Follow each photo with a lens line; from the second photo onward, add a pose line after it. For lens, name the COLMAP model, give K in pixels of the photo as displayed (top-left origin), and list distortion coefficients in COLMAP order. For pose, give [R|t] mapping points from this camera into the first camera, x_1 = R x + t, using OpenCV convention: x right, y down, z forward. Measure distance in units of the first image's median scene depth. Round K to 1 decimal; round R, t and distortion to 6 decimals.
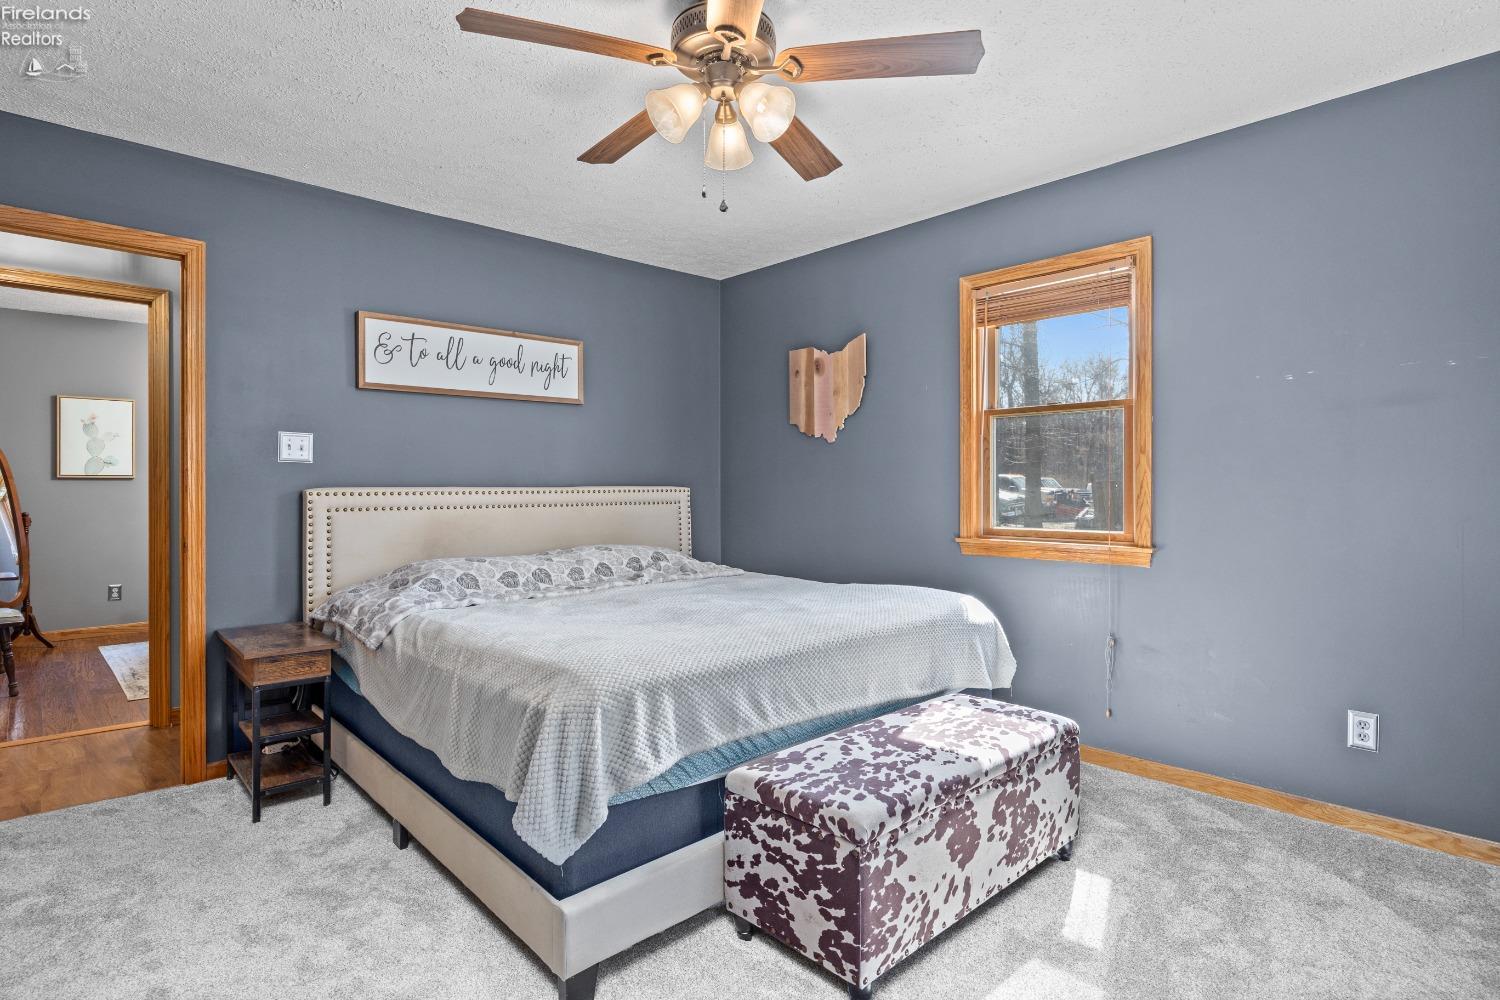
lens RADIAL K [[773.7, 0, 751.0], [0, 773.7, 491.4], [0, 0, 1]] dist [-0.002413, -0.000618]
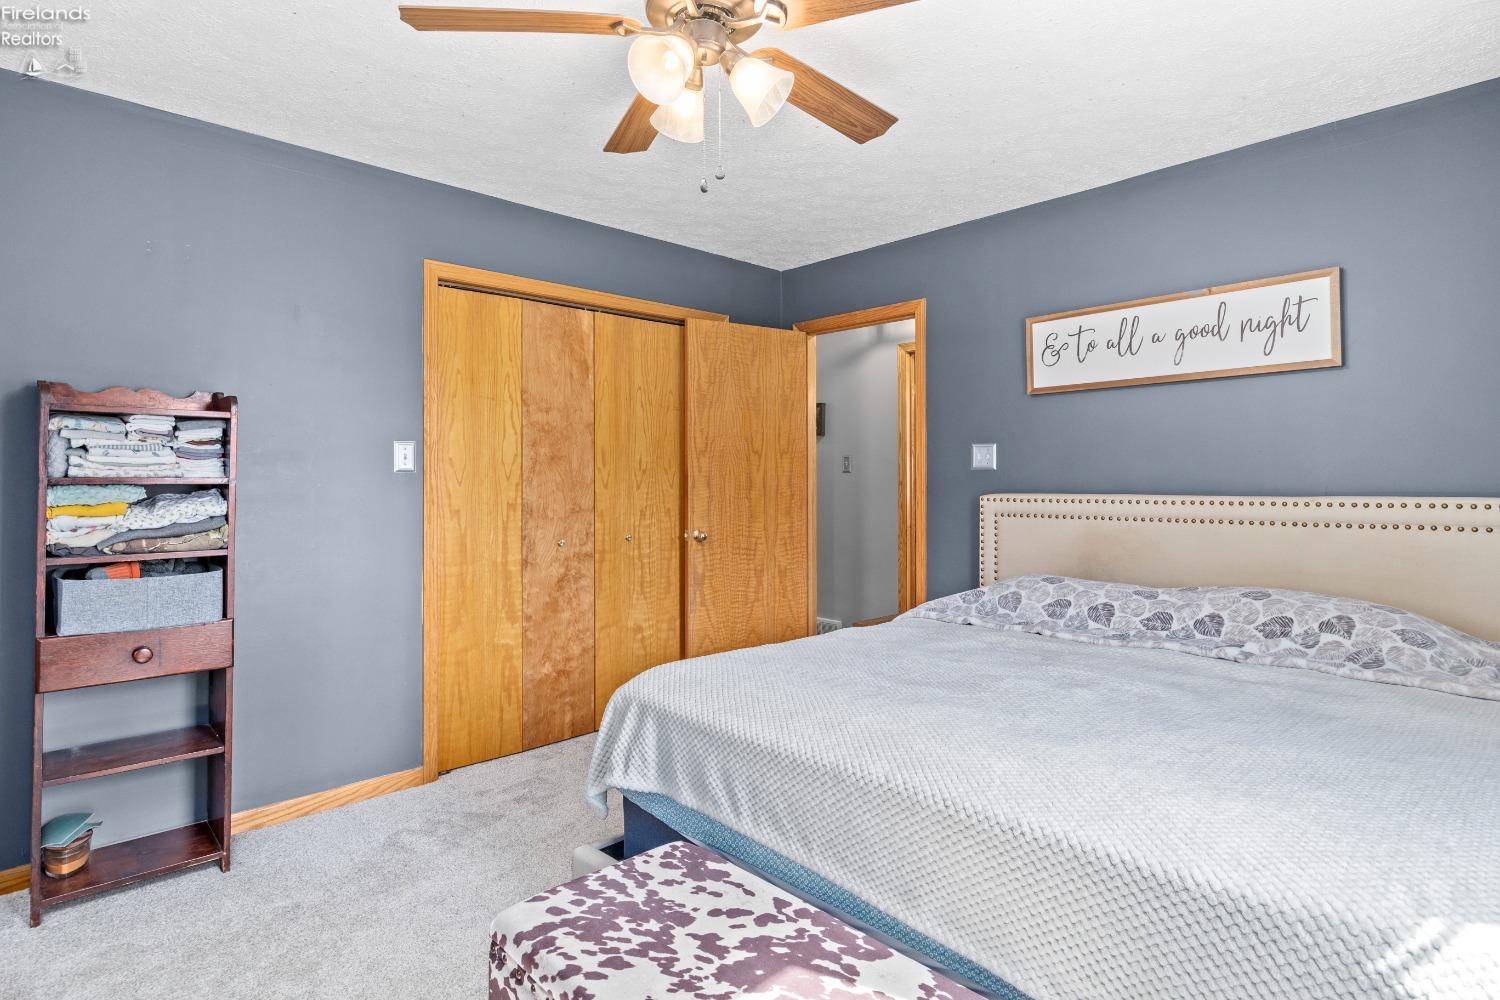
lens RADIAL K [[752.0, 0, 725.3], [0, 752.0, 470.8], [0, 0, 1]] dist [-0.019921, -0.000172]
pose [[-0.002436, -0.010666, -0.999940, 0.711950], [-0.002495, 0.999940, -0.010660, -0.035792], [0.999994, 0.002468, -0.002463, 0.922500]]
